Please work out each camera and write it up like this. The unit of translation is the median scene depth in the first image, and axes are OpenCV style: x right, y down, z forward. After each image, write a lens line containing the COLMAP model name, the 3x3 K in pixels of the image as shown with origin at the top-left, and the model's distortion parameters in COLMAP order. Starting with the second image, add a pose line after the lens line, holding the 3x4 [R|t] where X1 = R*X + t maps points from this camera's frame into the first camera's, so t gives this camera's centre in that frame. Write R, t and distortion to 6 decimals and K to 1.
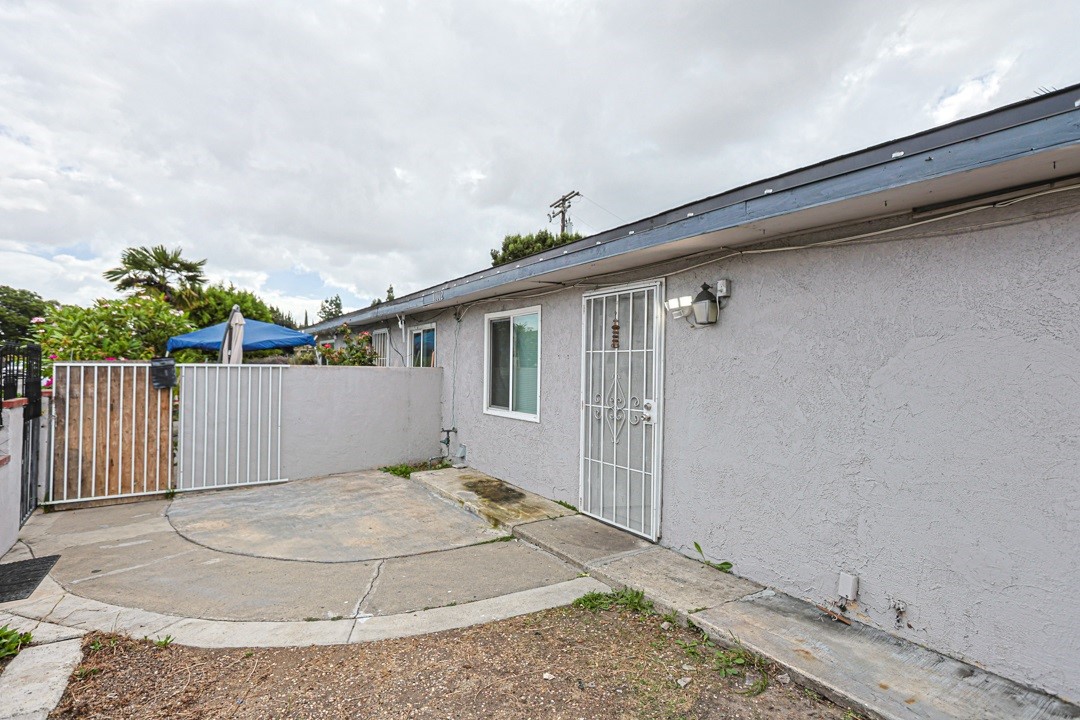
lens RADIAL K [[521.6, 0, 529.6], [0, 521.6, 363.2], [0, 0, 1]] dist [-0.003766, 0.001836]
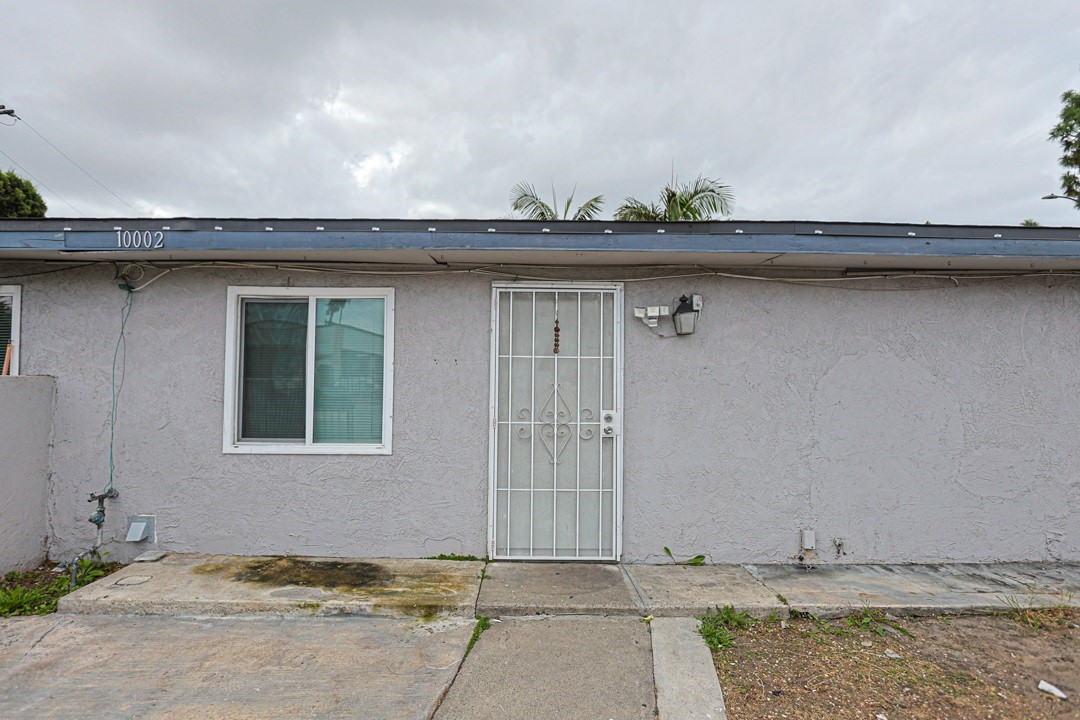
lens RADIAL K [[521.6, 0, 537.6], [0, 521.6, 368.7], [0, 0, 1]] dist [-0.003766, 0.001836]
pose [[0.539785, 0.017010, 0.841631, -0.651826], [-0.007254, 0.999853, -0.015555, 0.011426], [-0.841772, 0.002291, 0.539829, 0.630496]]
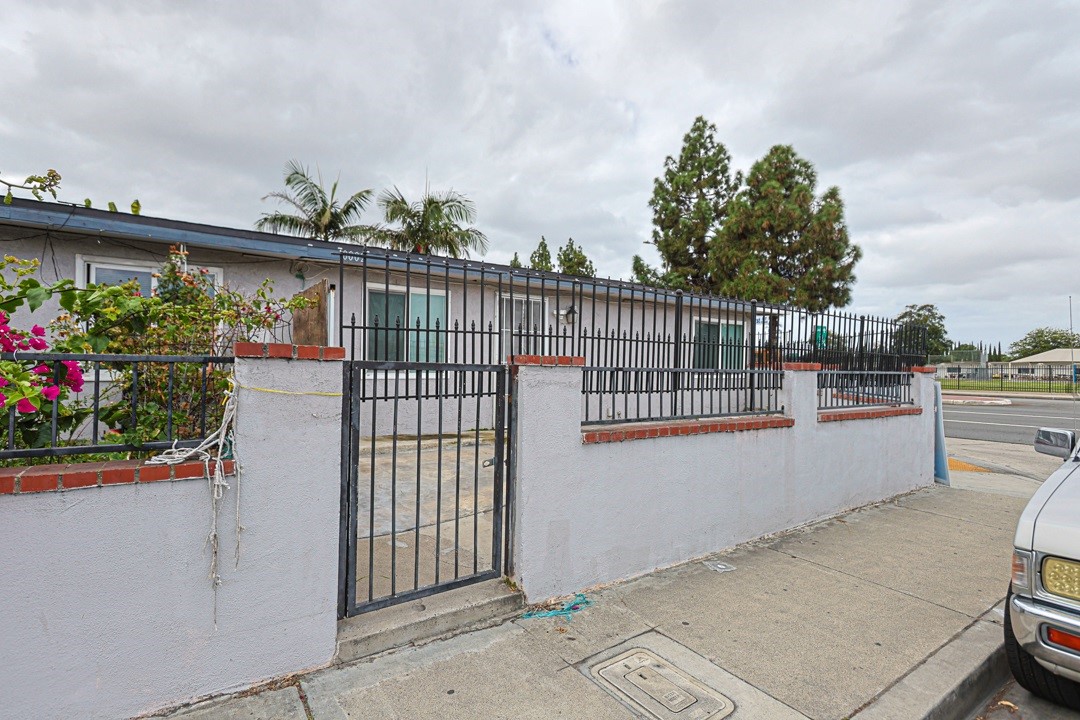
lens RADIAL K [[521.6, 0, 538.4], [0, 521.6, 363.4], [0, 0, 1]] dist [-0.003766, 0.001836]
pose [[-0.035280, -0.007270, 0.999351, -1.864940], [-0.025247, 0.999661, 0.006381, 0.083652], [-0.999059, -0.025005, -0.035452, 1.140060]]
